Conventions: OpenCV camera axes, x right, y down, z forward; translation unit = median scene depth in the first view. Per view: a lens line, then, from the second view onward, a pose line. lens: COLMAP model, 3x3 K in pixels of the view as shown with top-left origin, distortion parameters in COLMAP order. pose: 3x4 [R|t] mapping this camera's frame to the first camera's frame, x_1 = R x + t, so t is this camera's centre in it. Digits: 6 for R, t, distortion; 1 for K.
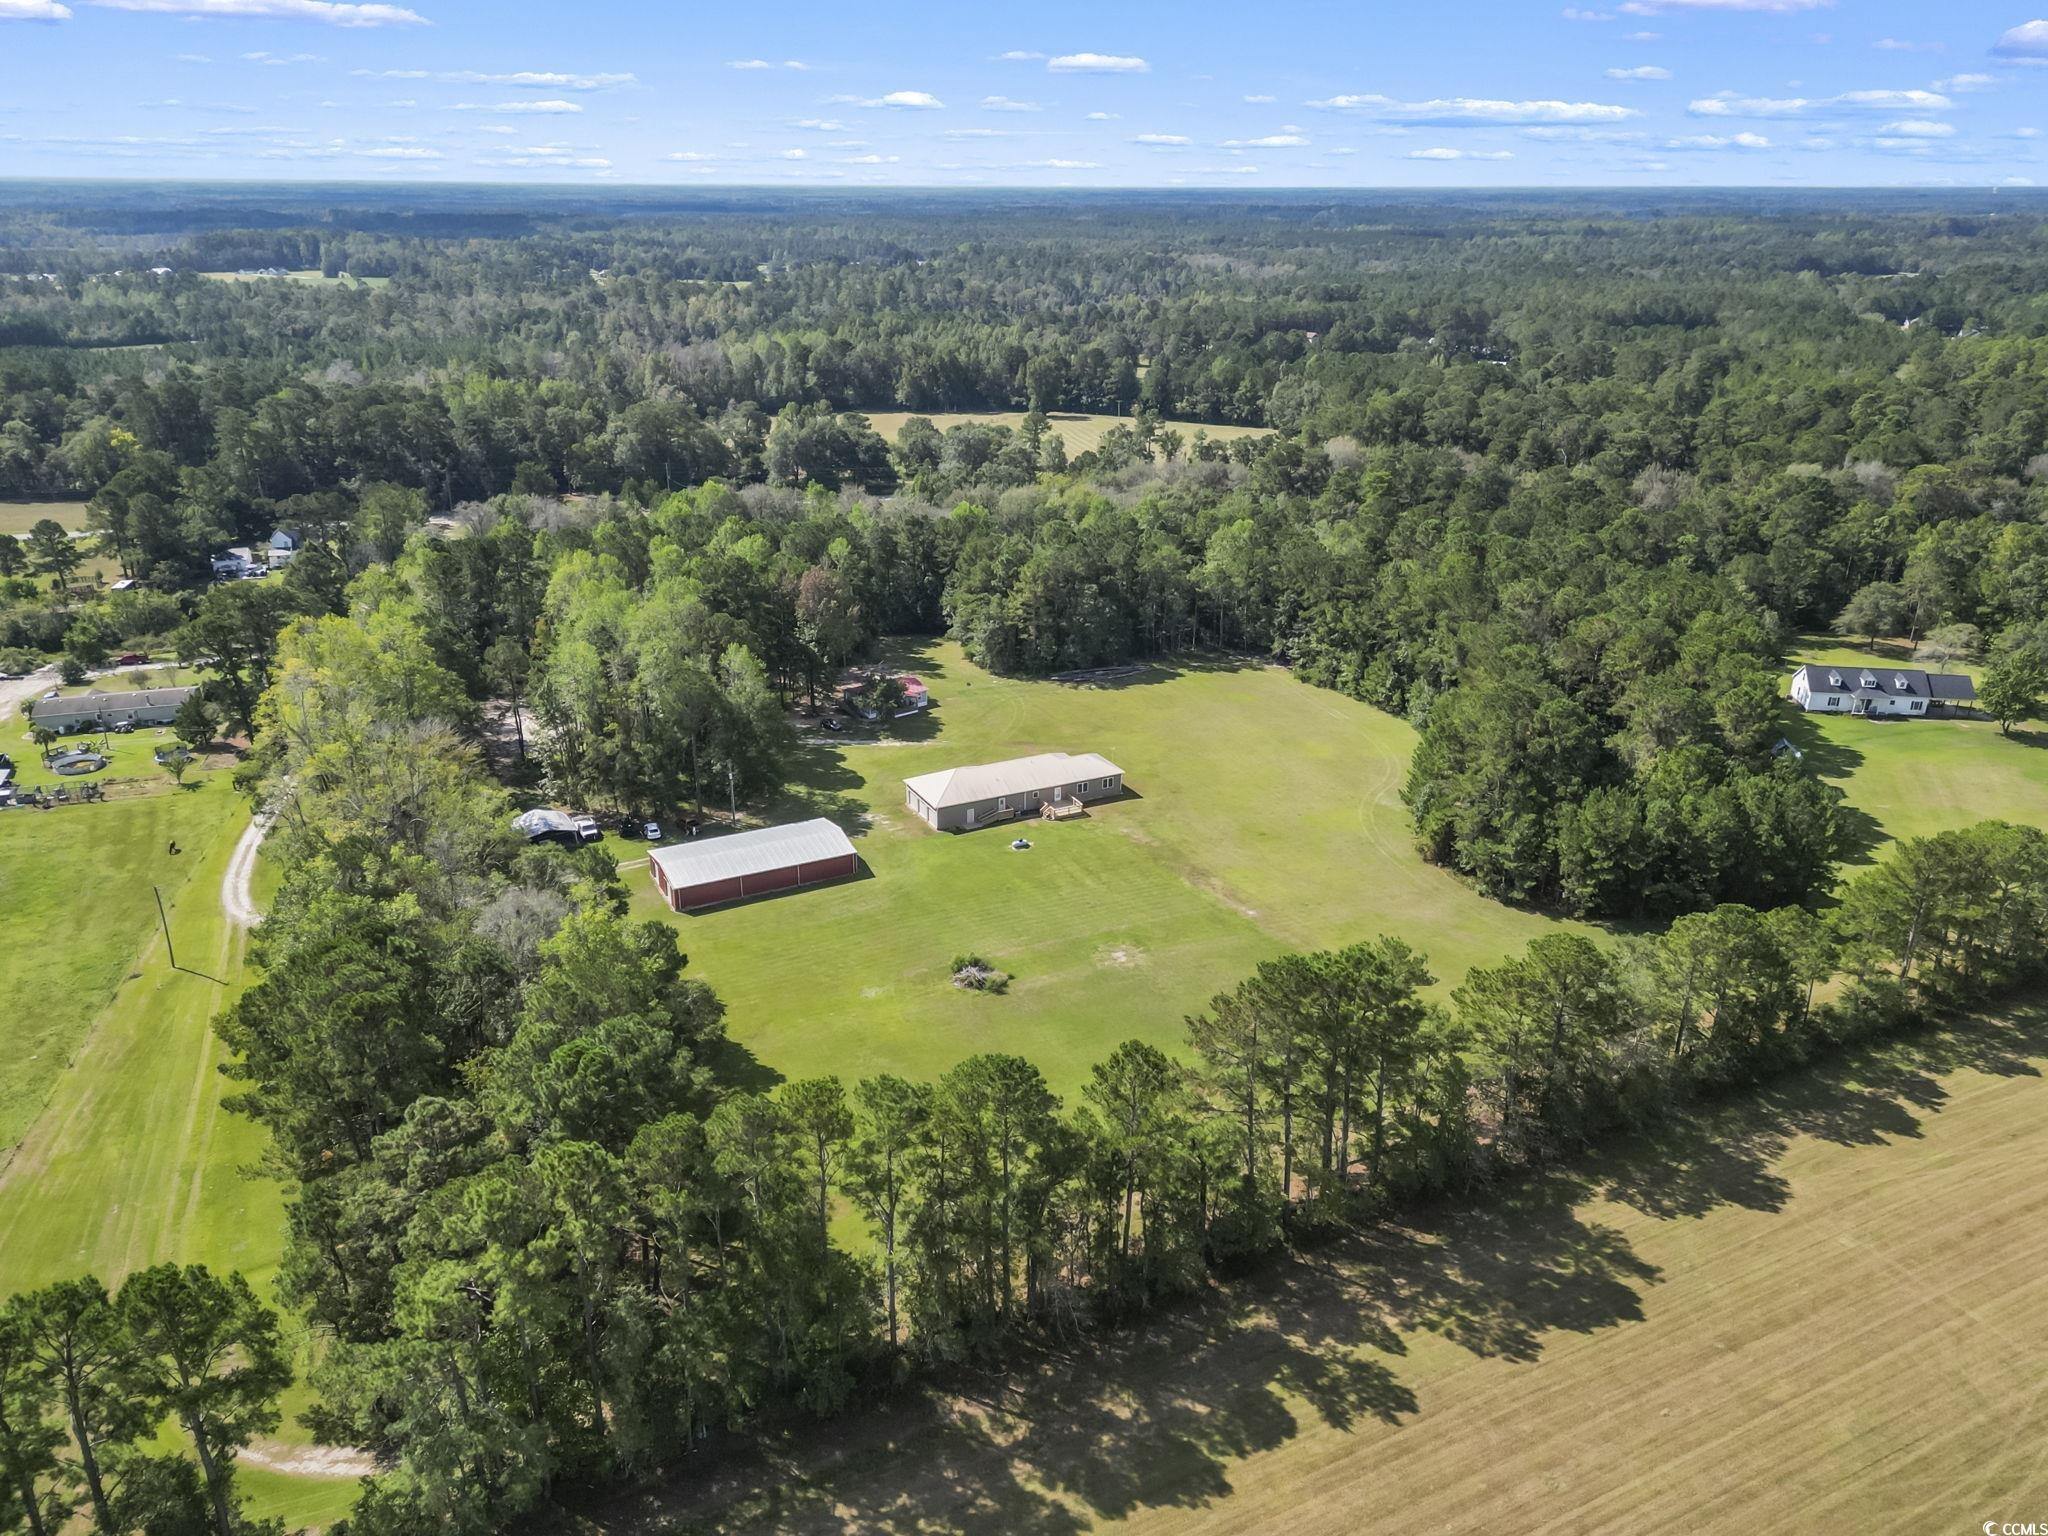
lens RADIAL K [[1530.5, 0, 993.9], [0, 1530.5, 769.4], [0, 0, 1]] dist [0.042910, -0.007510]
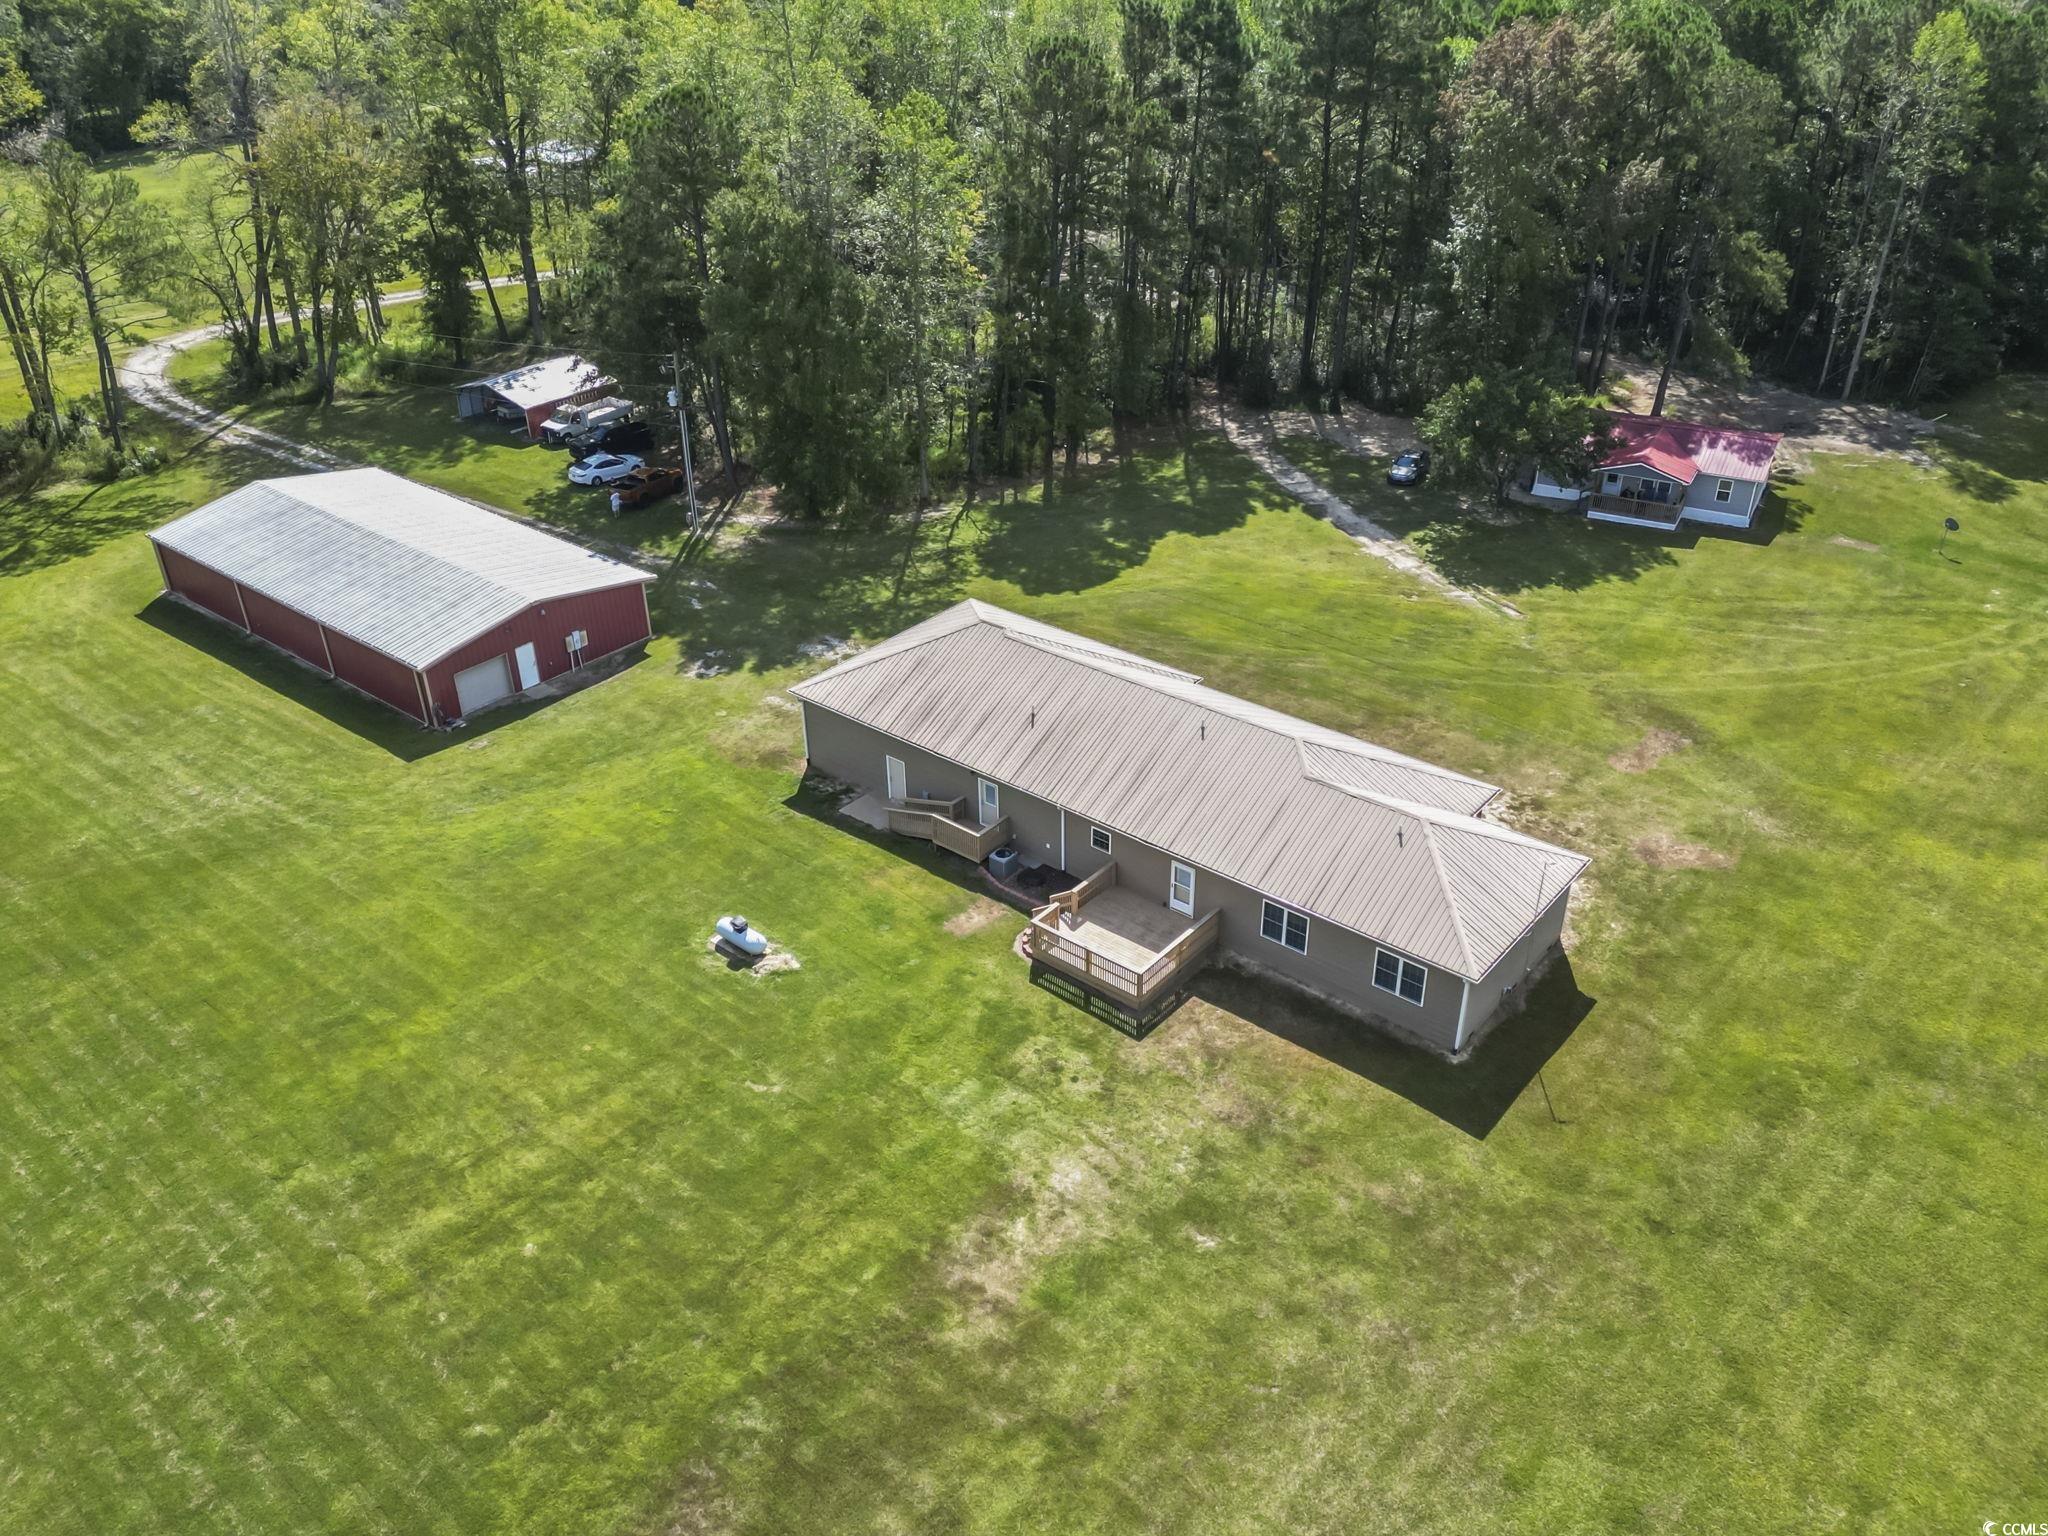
lens RADIAL K [[1530.5, 0, 993.9], [0, 1530.5, 769.4], [0, 0, 1]] dist [0.042910, -0.007510]
pose [[0.371288, 0.466853, -0.802617, 0.266639], [-0.316334, 0.876294, 0.363374, -0.097554], [0.872971, 0.118979, 0.473039, 1.069835]]
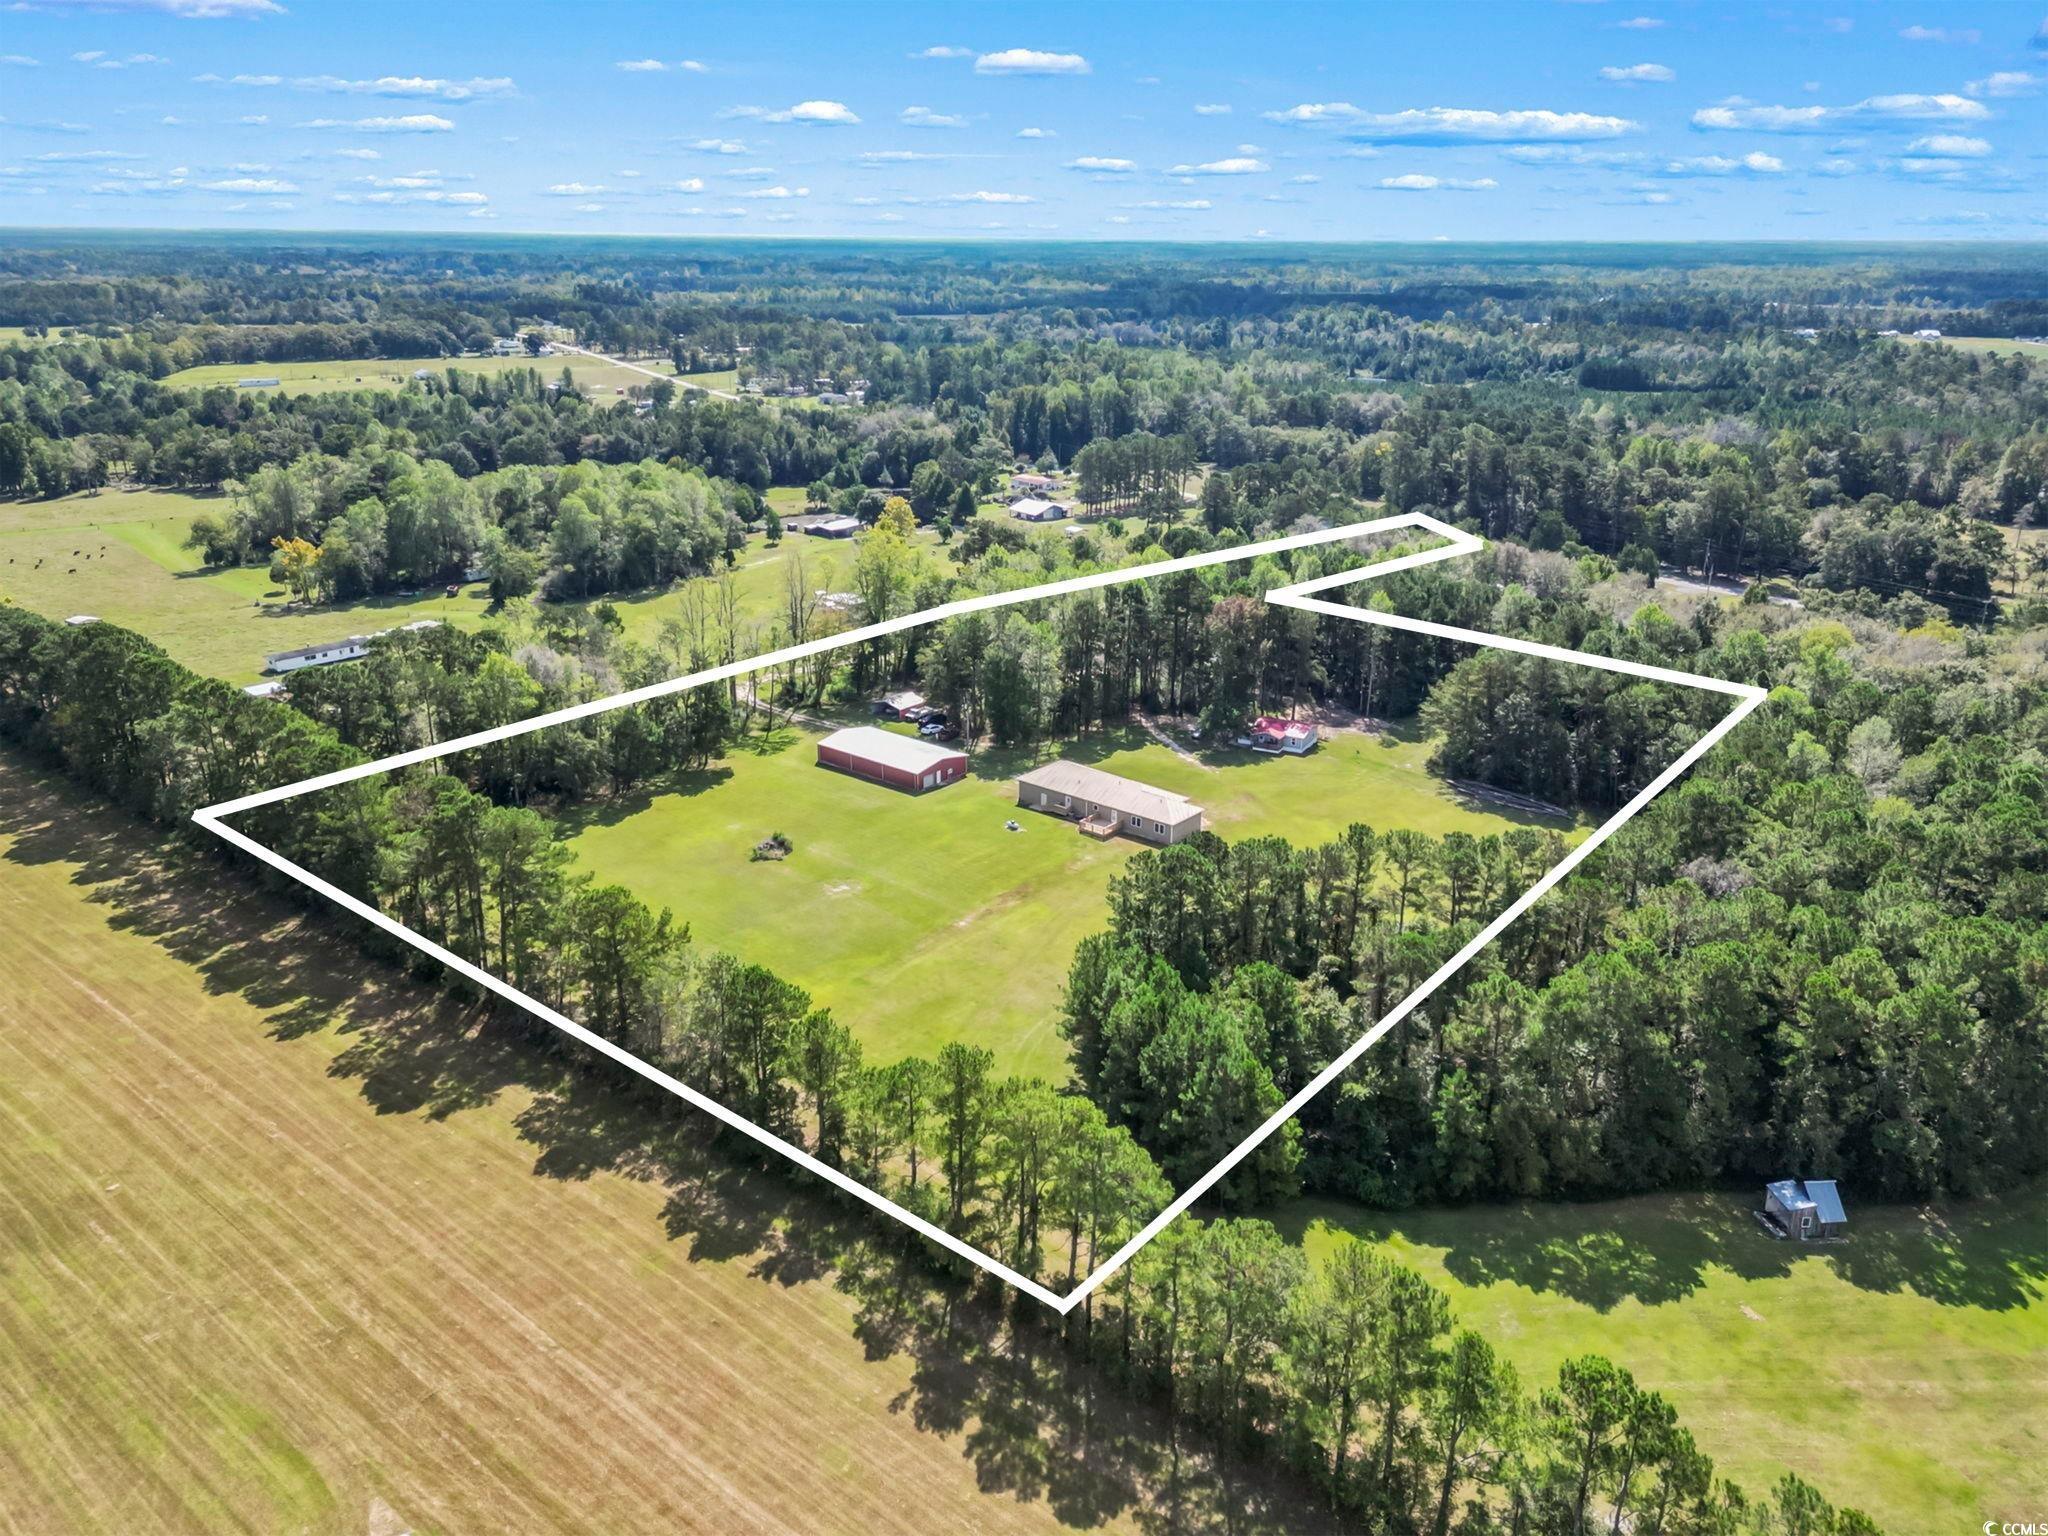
lens RADIAL K [[1530.5, 0, 993.9], [0, 1530.5, 769.4], [0, 0, 1]] dist [0.042910, -0.007510]
pose [[0.364619, 0.300952, -0.881182, 1.155680], [-0.332329, 0.926066, 0.178770, -0.216711], [0.869834, 0.227659, 0.437676, 0.574475]]
